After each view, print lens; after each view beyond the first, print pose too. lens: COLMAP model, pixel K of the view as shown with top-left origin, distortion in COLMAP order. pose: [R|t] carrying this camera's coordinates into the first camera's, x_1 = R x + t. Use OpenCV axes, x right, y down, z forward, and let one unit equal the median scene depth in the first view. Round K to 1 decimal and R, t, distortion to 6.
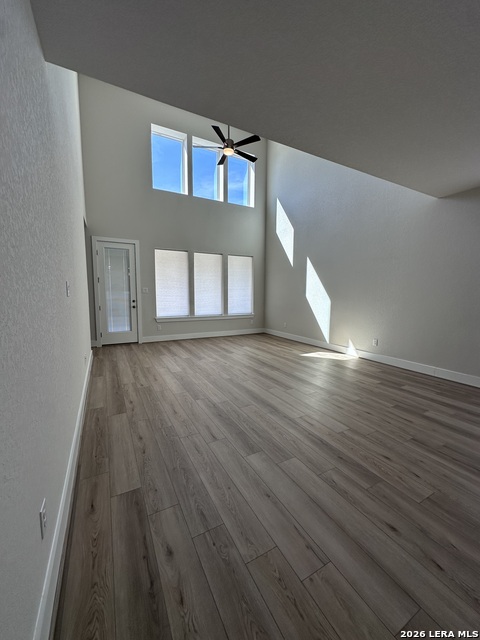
lens RADIAL K [[255.8, 0, 240.0], [0, 255.8, 320.0], [0, 0, 1]] dist [0.000015, -0.000008]
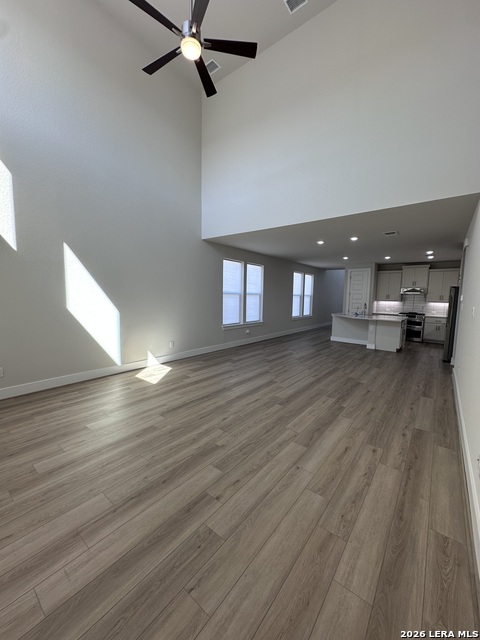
lens RADIAL K [[255.8, 0, 240.0], [0, 255.8, 320.0], [0, 0, 1]] dist [0.000015, -0.000008]
pose [[-0.400353, -0.102482, 0.910612, -0.845221], [0.074162, 0.986843, 0.143667, -0.220714], [-0.913355, 0.125050, -0.387485, 1.583827]]
